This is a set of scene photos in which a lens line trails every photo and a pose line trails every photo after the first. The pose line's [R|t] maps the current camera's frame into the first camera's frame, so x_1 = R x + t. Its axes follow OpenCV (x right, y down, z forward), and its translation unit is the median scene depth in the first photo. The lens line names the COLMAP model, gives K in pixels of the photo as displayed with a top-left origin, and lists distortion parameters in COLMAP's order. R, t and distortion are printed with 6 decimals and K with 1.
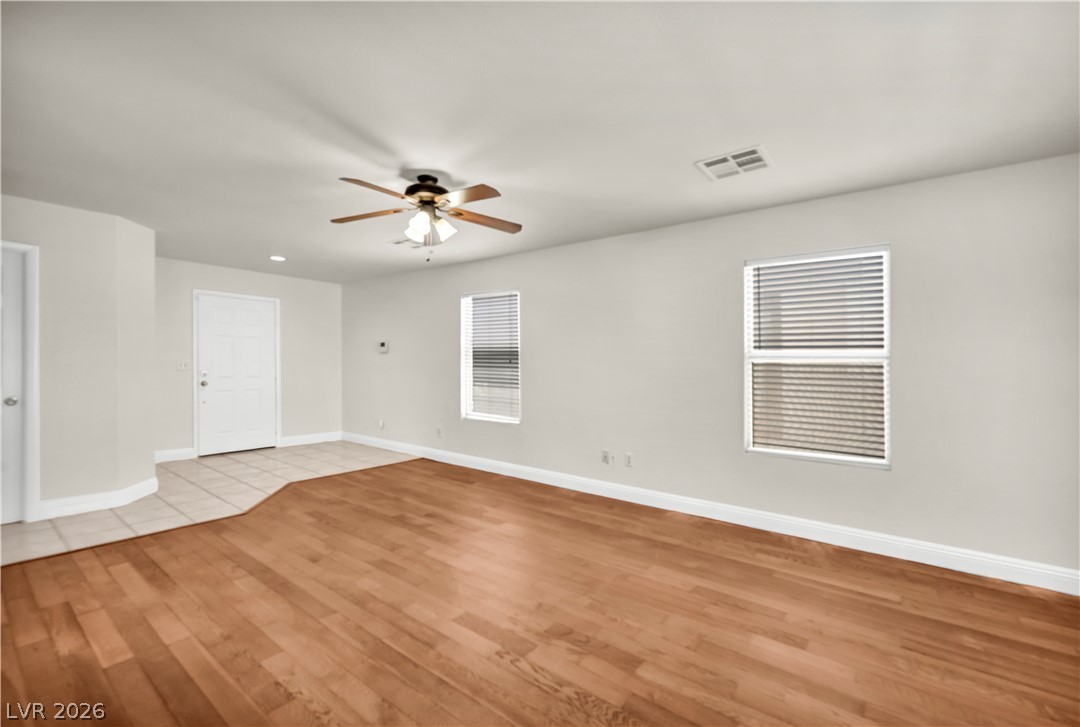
lens RADIAL K [[461.8, 0, 540.0], [0, 461.8, 363.5], [0, 0, 1]] dist [0.000023, 0.000182]
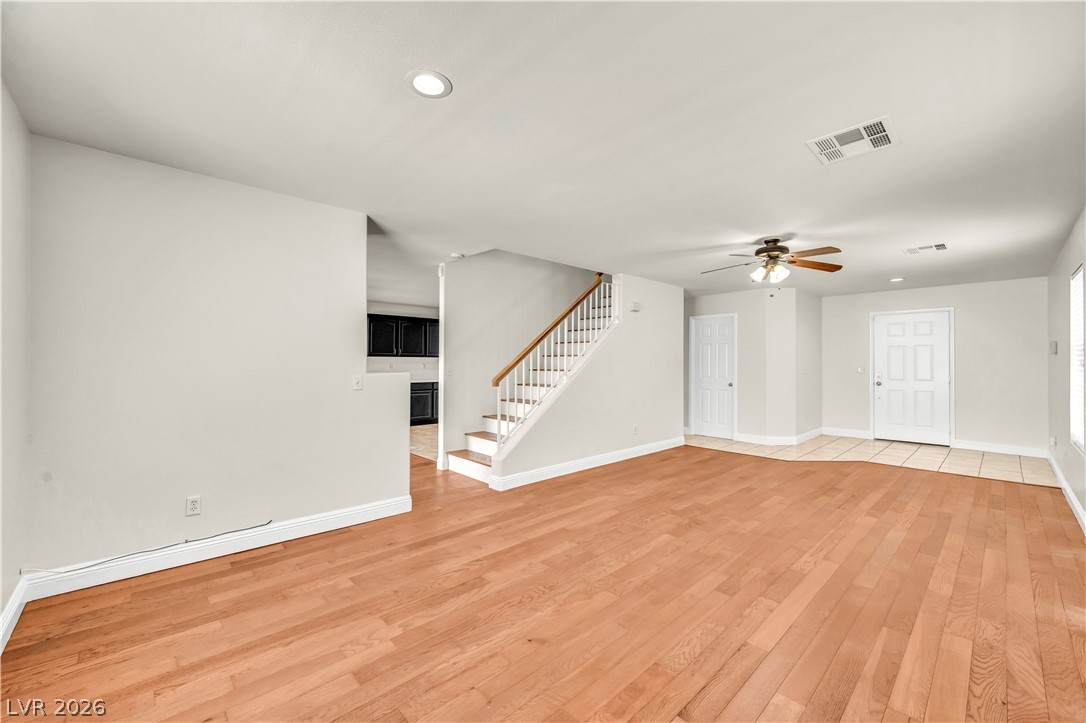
lens RADIAL K [[441.8, 0, 539.8], [0, 441.8, 359.1], [0, 0, 1]] dist [0.000973, 0.000075]
pose [[-0.157947, -0.022877, -0.987183, 1.215306], [-0.002168, 0.999737, -0.022821, 0.009151], [0.987445, -0.001465, -0.157955, 0.467848]]
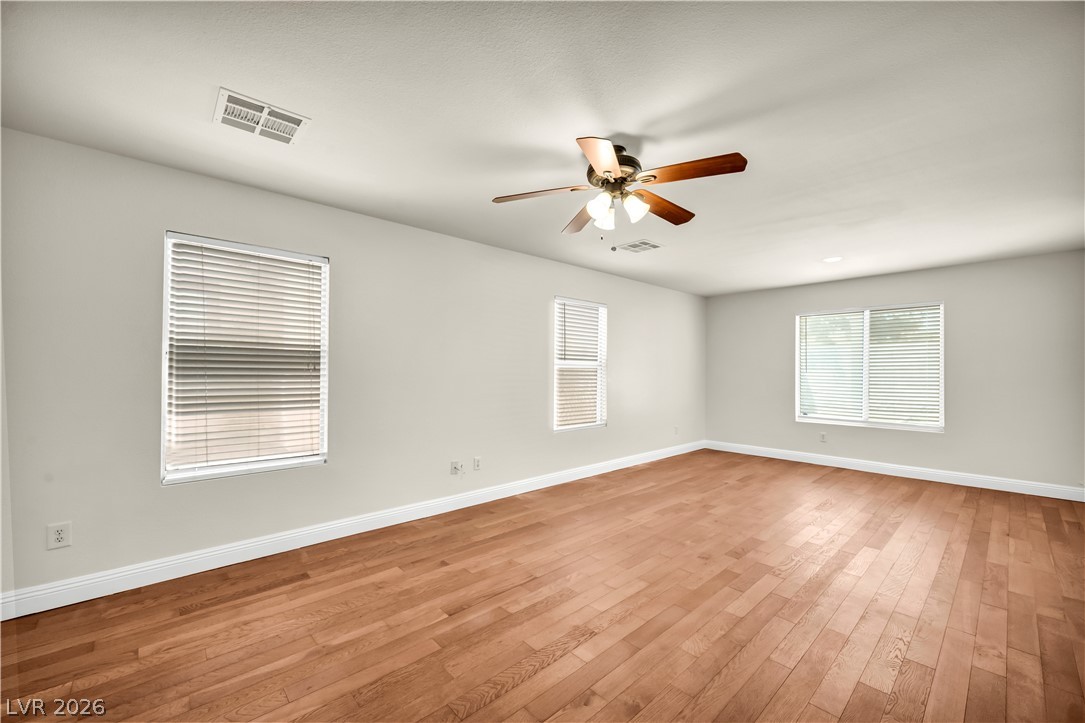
lens RADIAL K [[425.2, 0, 540.6], [0, 425.2, 364.4], [0, 0, 1]] dist [-0.000994, -0.000478]
pose [[0.177054, 0.003940, 0.984193, -0.966556], [-0.004371, 0.999985, -0.003217, -0.013440], [-0.984191, -0.003732, 0.177069, 0.943570]]
